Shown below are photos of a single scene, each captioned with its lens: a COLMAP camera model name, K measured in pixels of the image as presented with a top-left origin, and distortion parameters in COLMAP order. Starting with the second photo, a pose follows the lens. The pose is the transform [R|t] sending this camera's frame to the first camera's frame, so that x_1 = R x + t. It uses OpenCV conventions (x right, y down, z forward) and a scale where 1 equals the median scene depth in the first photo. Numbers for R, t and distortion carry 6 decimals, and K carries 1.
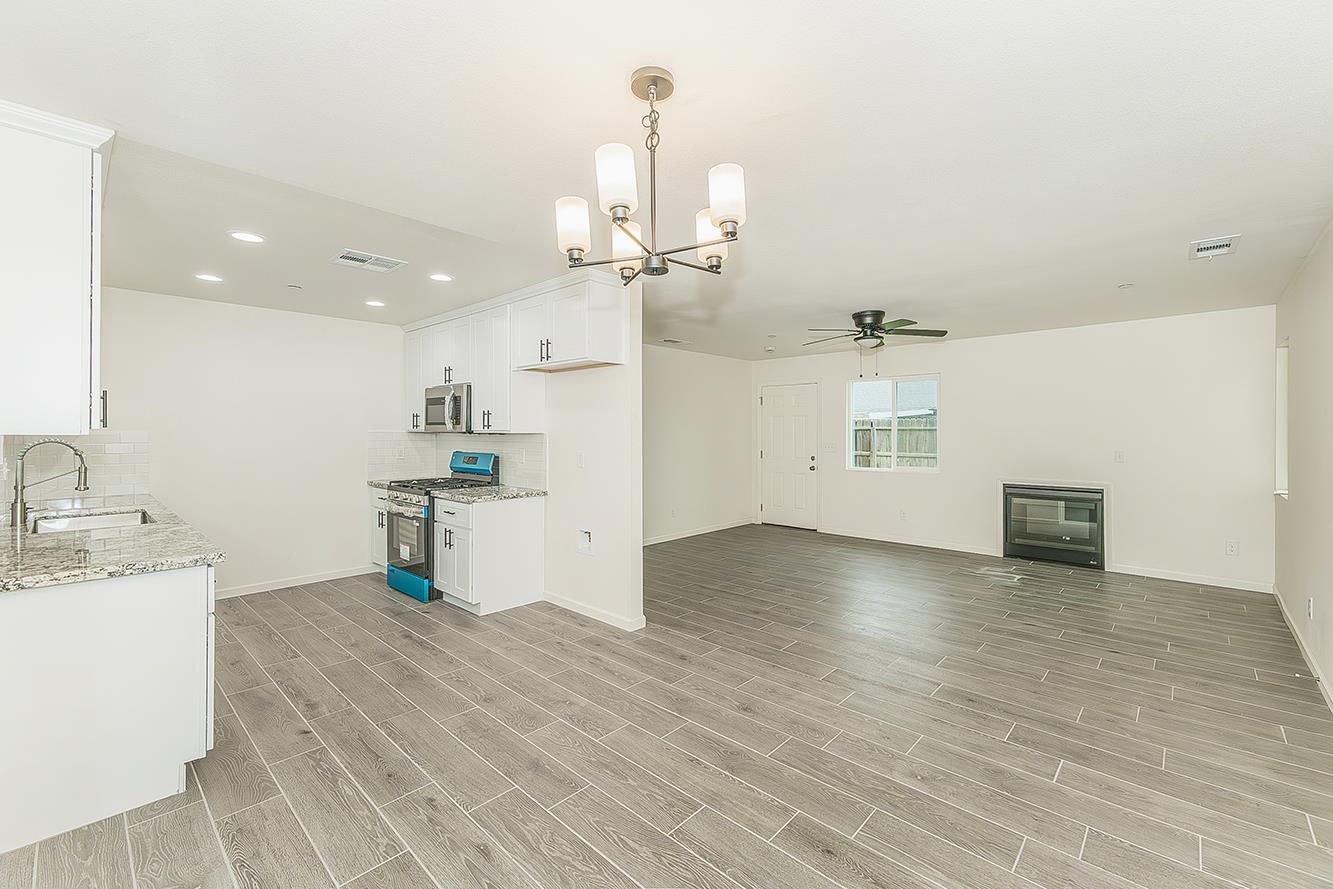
lens RADIAL K [[556.8, 0, 680.1], [0, 556.8, 430.2], [0, 0, 1]] dist [0.008487, 0.001712]
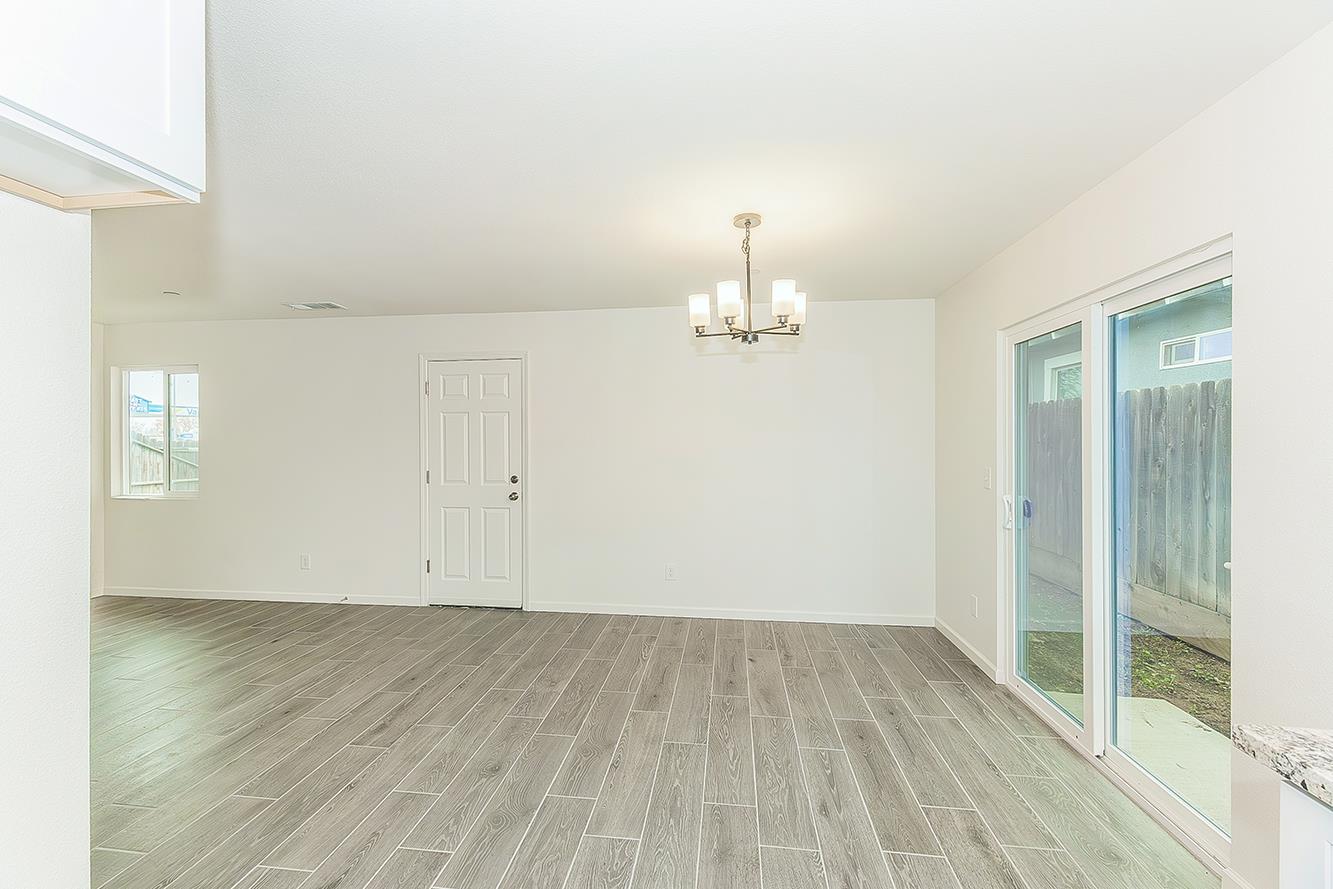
lens RADIAL K [[556.8, 0, 662.8], [0, 556.8, 440.2], [0, 0, 1]] dist [0.008487, 0.001712]
pose [[-0.582056, 0.001137, 0.813148, -0.449209], [-0.003649, 0.999985, -0.004010, -0.001001], [-0.813140, -0.005301, -0.582044, 0.798045]]
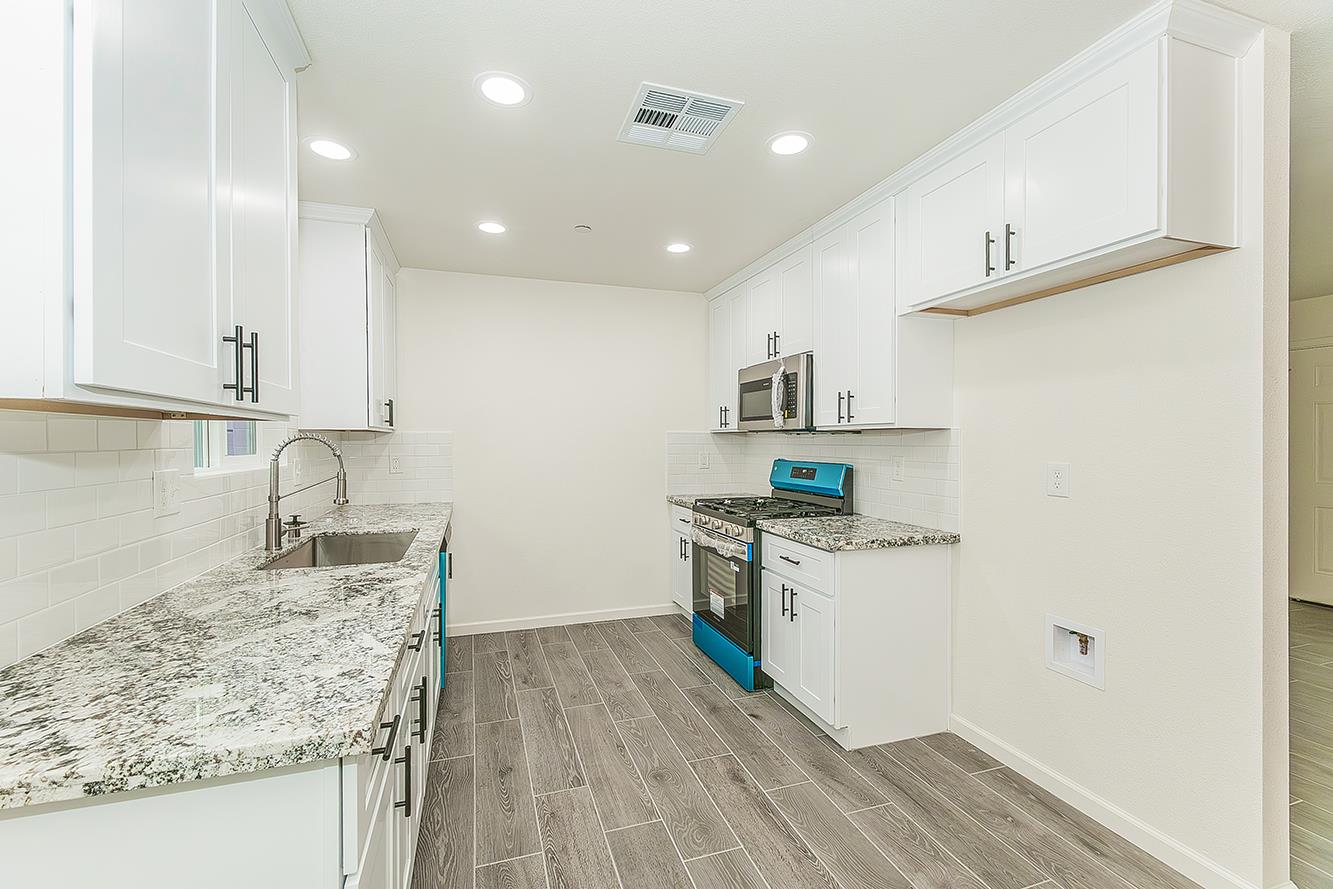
lens RADIAL K [[556.8, 0, 658.6], [0, 556.8, 446.7], [0, 0, 1]] dist [0.008487, 0.001712]
pose [[0.873222, 0.003914, -0.487308, -0.232738], [0.002636, 0.999915, 0.012754, 0.015523], [0.487316, -0.012422, 0.873137, 0.384424]]
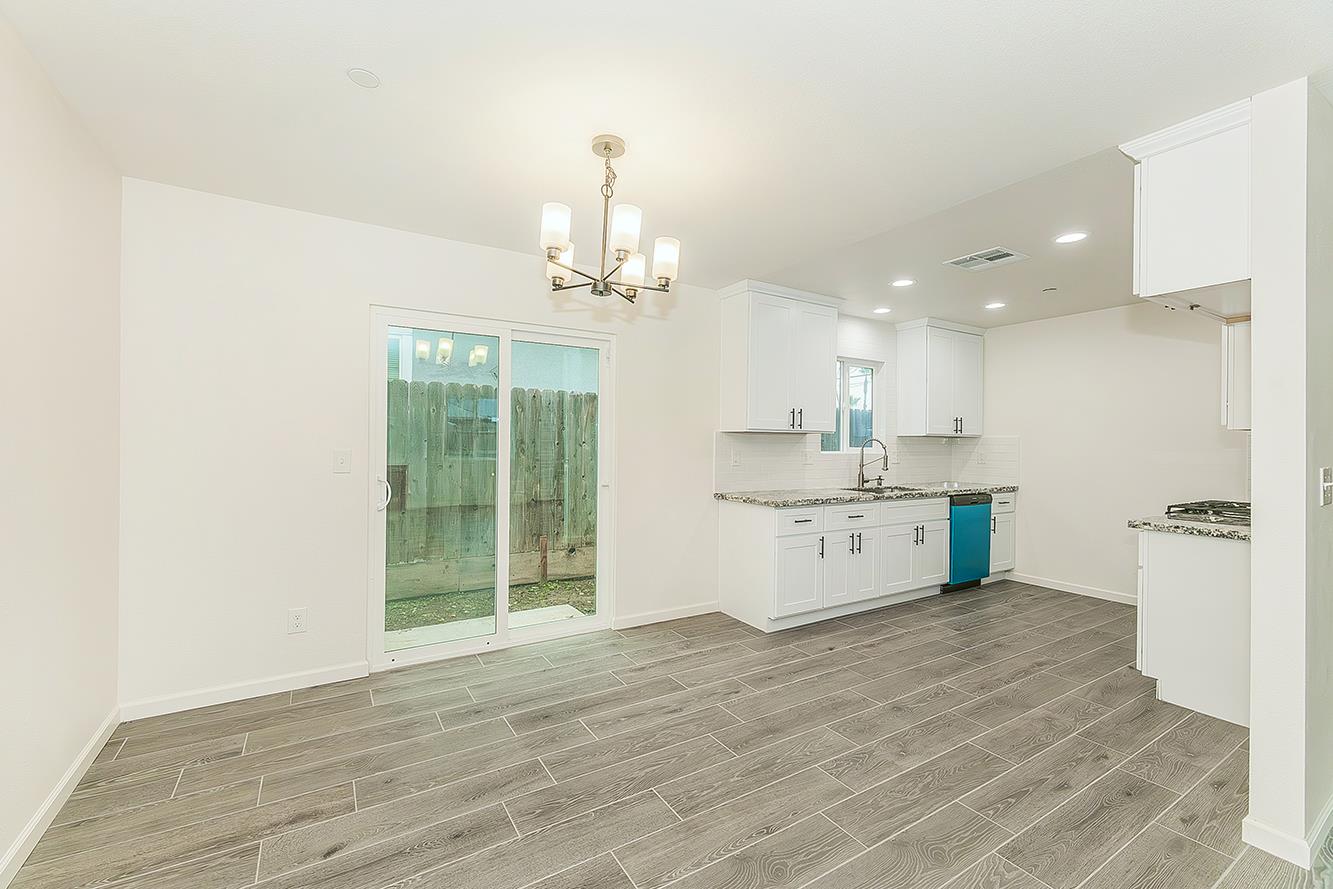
lens RADIAL K [[556.8, 0, 667.7], [0, 556.8, 434.6], [0, 0, 1]] dist [0.008487, 0.001712]
pose [[-0.265279, -0.017197, -0.964018, 0.436884], [-0.006495, 0.999850, -0.016049, 0.023145], [0.964150, 0.002003, -0.265351, 0.560699]]
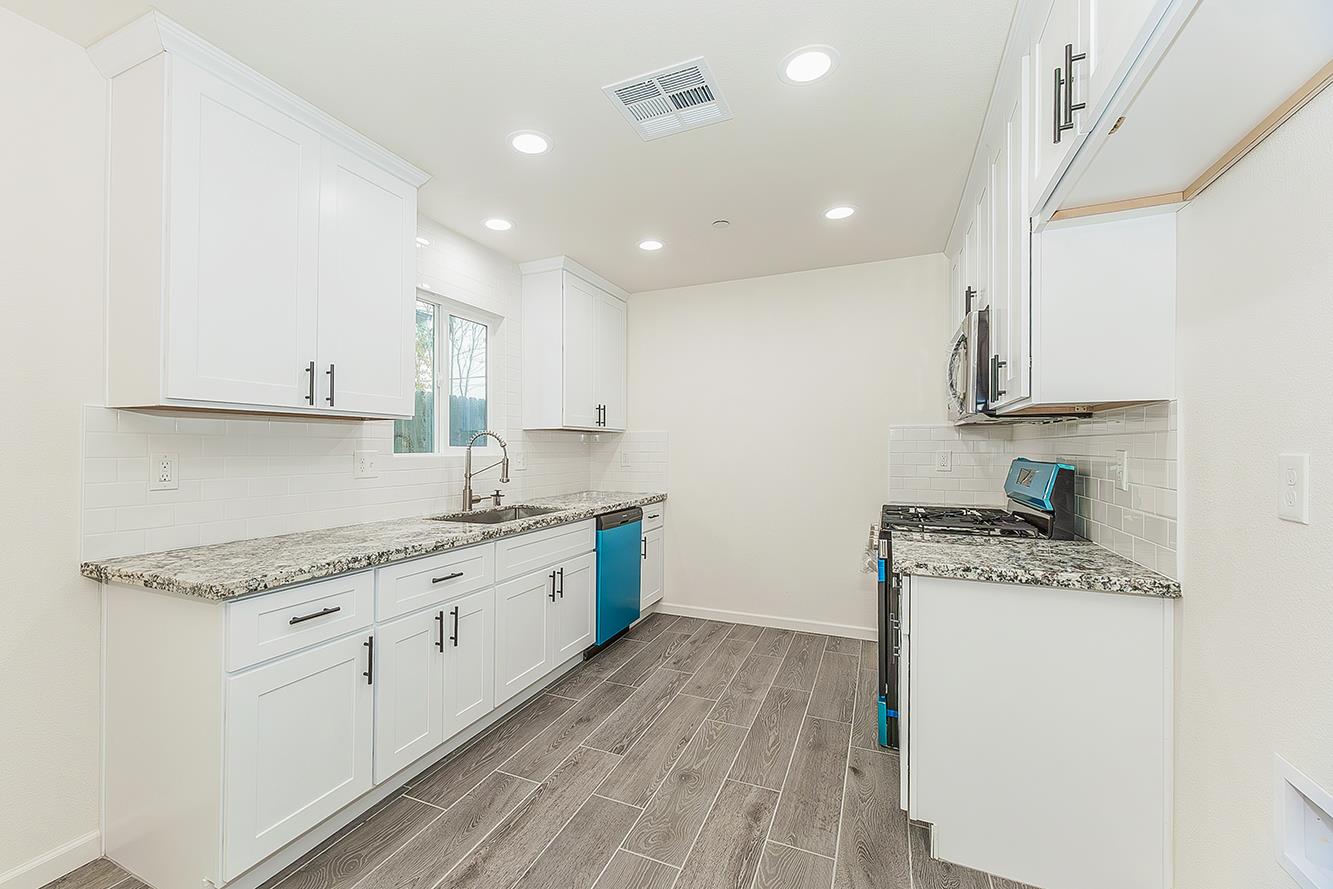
lens RADIAL K [[556.8, 0, 632.0], [0, 556.8, 446.5], [0, 0, 1]] dist [0.008487, 0.001712]
pose [[0.308271, -0.004335, -0.951289, -0.033068], [0.004993, 0.999983, -0.002939, 0.031823], [0.951286, -0.003844, 0.308287, 0.619610]]
